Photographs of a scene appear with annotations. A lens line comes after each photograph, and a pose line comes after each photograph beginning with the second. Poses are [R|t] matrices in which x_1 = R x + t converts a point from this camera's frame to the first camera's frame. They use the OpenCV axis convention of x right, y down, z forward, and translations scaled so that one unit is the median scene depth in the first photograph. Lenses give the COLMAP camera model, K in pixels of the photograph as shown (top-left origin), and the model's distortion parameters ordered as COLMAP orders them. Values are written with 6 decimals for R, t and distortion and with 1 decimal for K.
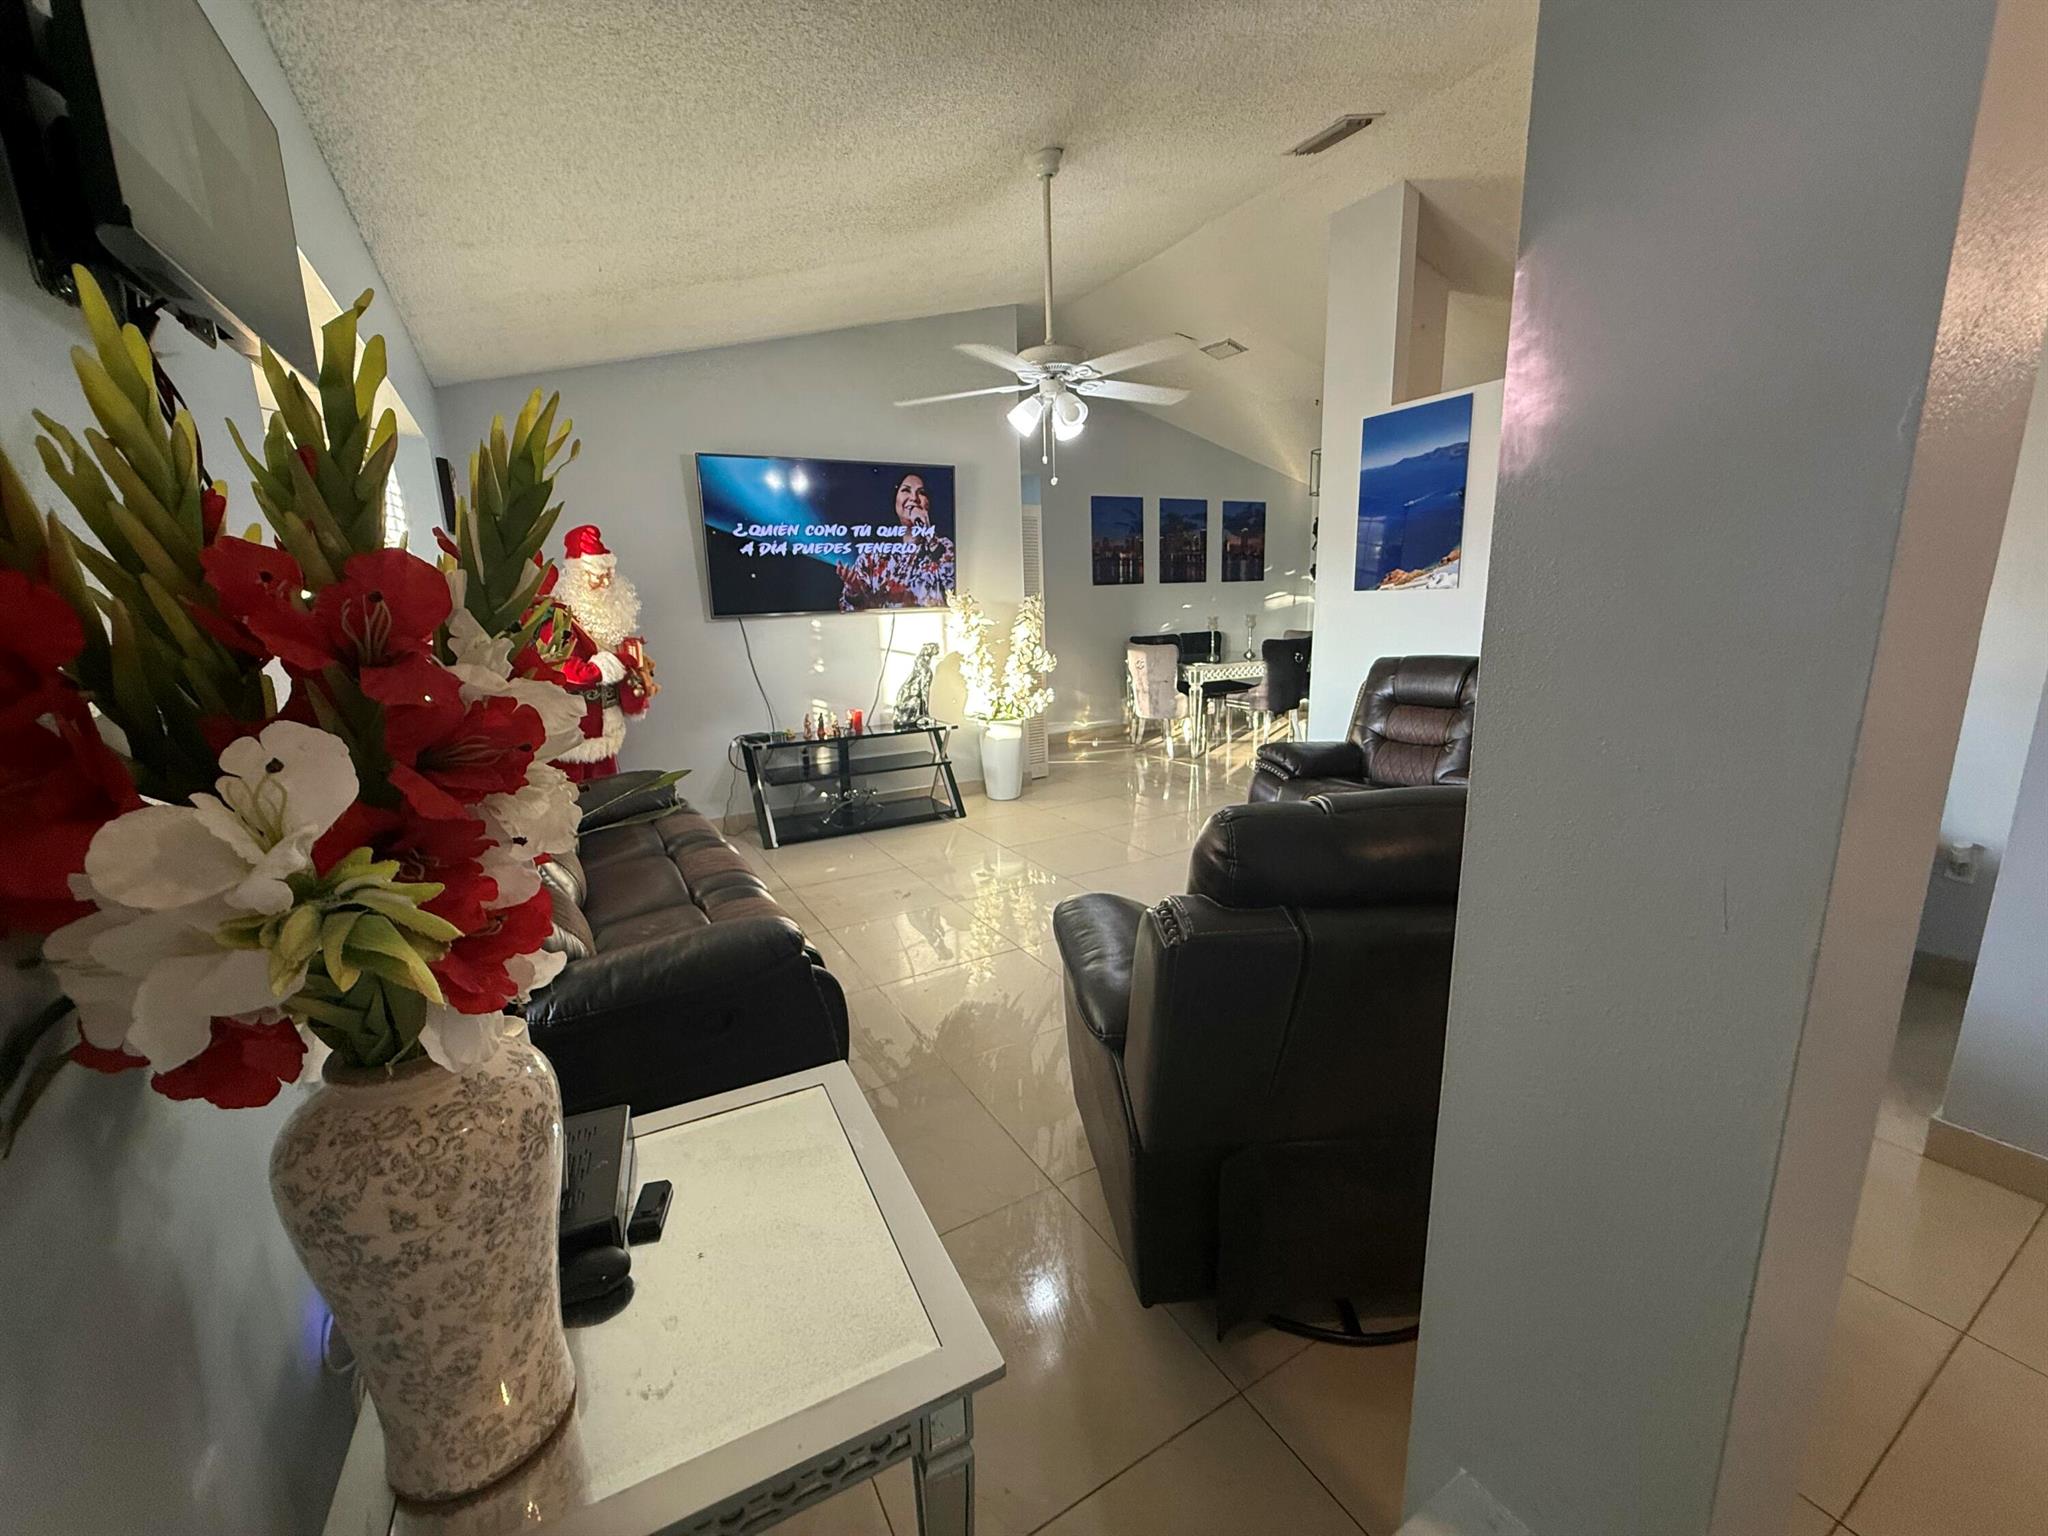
lens RADIAL K [[825.6, 0, 1016.6], [0, 825.6, 773.5], [0, 0, 1]] dist [0.000699, -0.000449]
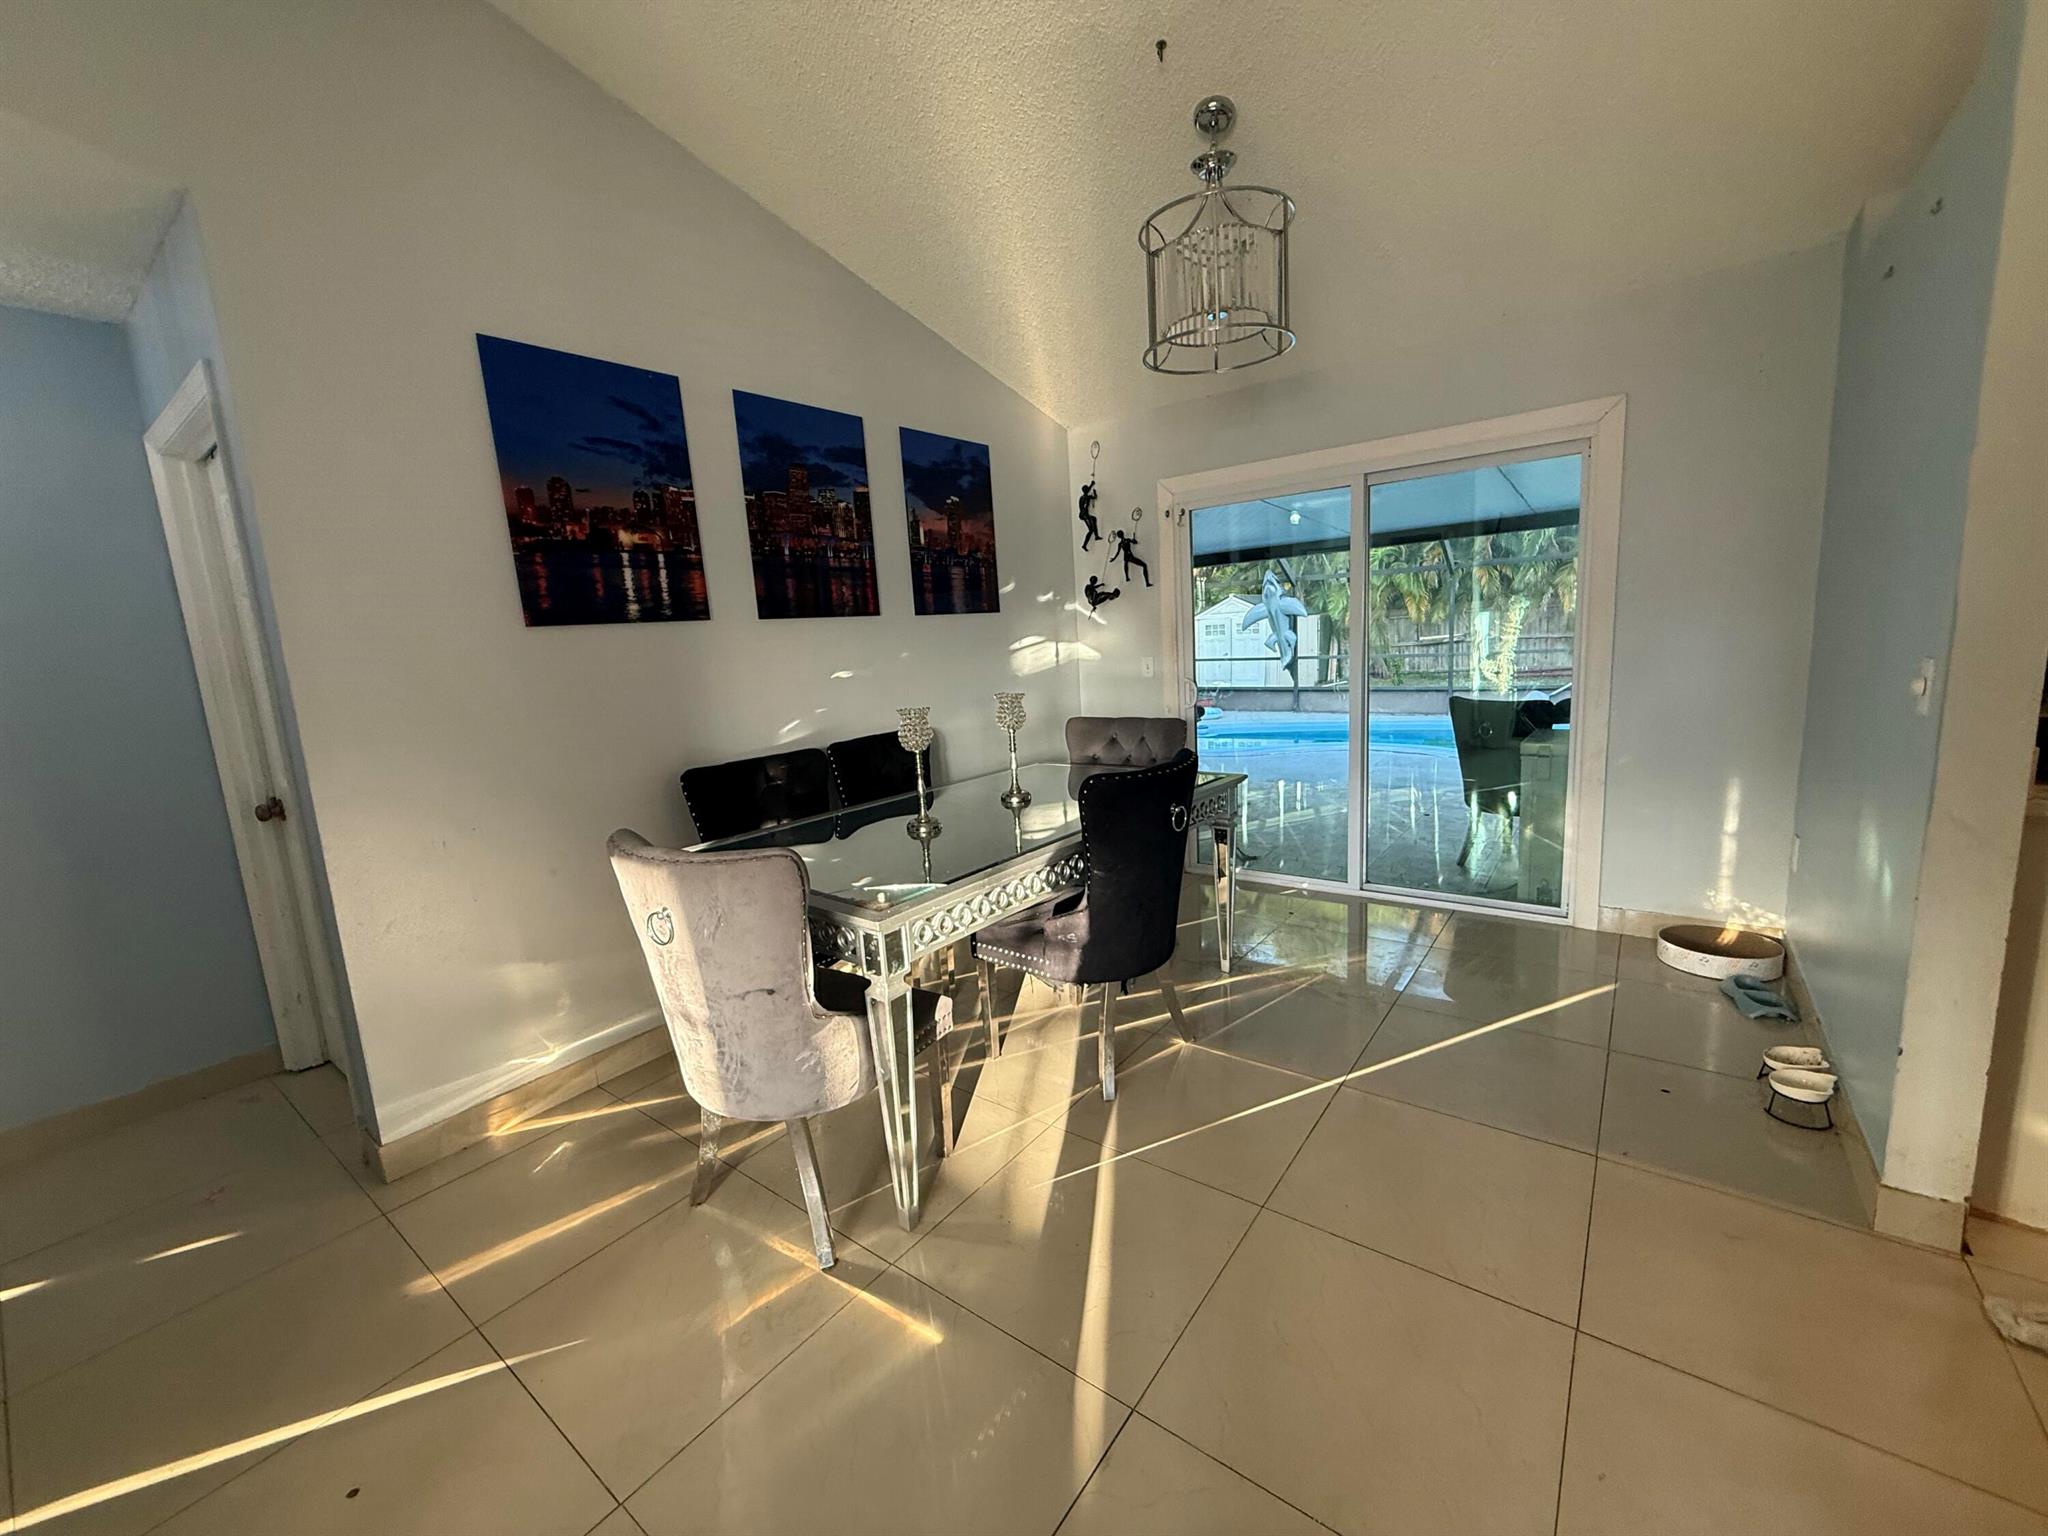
lens RADIAL K [[825.6, 0, 1019.7], [0, 825.6, 771.2], [0, 0, 1]] dist [0.000699, -0.000449]
pose [[0.922180, -0.084549, 0.377407, 0.135964], [0.109425, 0.992979, -0.044924, -0.132070], [-0.370959, 0.082726, 0.924957, 0.616653]]
